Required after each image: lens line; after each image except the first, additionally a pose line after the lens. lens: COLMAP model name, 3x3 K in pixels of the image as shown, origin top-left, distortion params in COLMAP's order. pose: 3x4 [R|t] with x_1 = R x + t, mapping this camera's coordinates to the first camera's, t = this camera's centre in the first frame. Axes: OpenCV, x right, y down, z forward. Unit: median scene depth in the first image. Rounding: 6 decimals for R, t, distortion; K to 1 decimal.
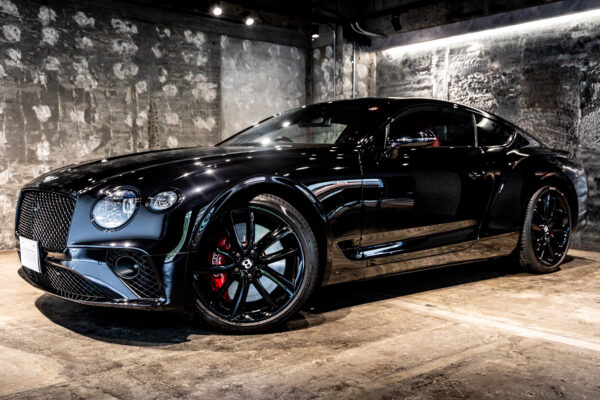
lens RADIAL K [[611.1, 0, 300.0], [0, 611.1, 200.0], [0, 0, 1]] dist [0.001773, -0.003168]
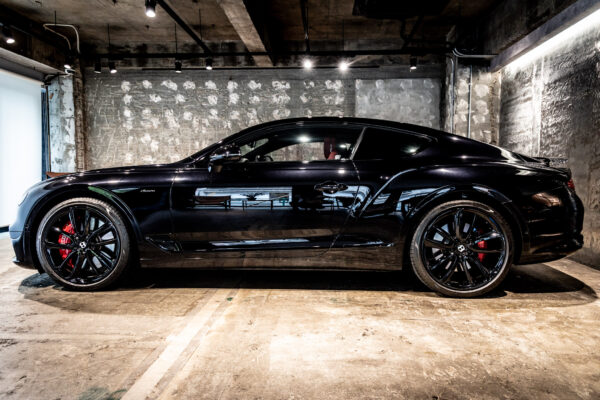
lens RADIAL K [[414.6, 0, 300.0], [0, 414.6, 200.0], [0, 0, 1]] dist [0.002849, 0.001186]
pose [[0.738080, 0.037044, -0.673695, 0.419348], [-0.033601, 0.999271, 0.018134, -0.018074], [0.673876, 0.009253, 0.738787, 0.255881]]
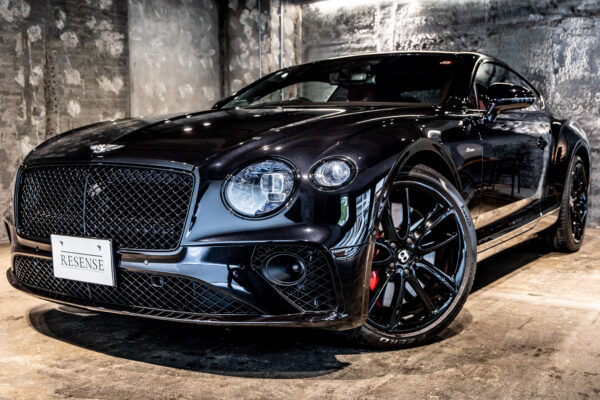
lens RADIAL K [[689.0, 0, 300.0], [0, 689.0, 200.0], [0, 0, 1]] dist [-0.008261, -0.000119]
pose [[0.954642, -0.031892, 0.296042, -0.195028], [0.024862, 0.999313, 0.027483, 0.003252], [-0.296715, -0.018876, 0.954780, 0.093120]]
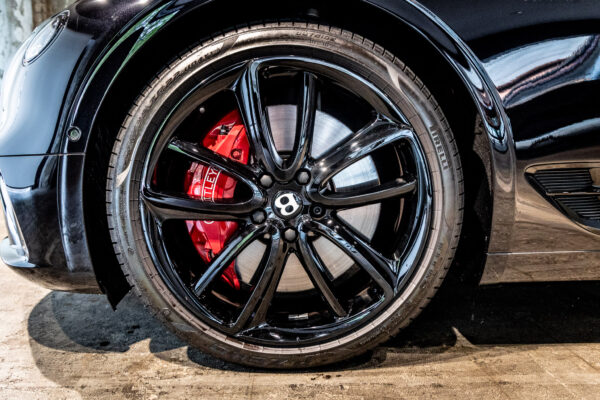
lens RADIAL K [[482.1, 0, 300.0], [0, 482.1, 200.0], [0, 0, 1]] dist [-0.017345, 0.001960]
pose [[0.799266, 0.070807, -0.596792, 0.047959], [-0.034145, 0.996781, 0.072536, 0.032915], [0.600007, -0.037598, 0.799111, 0.315880]]
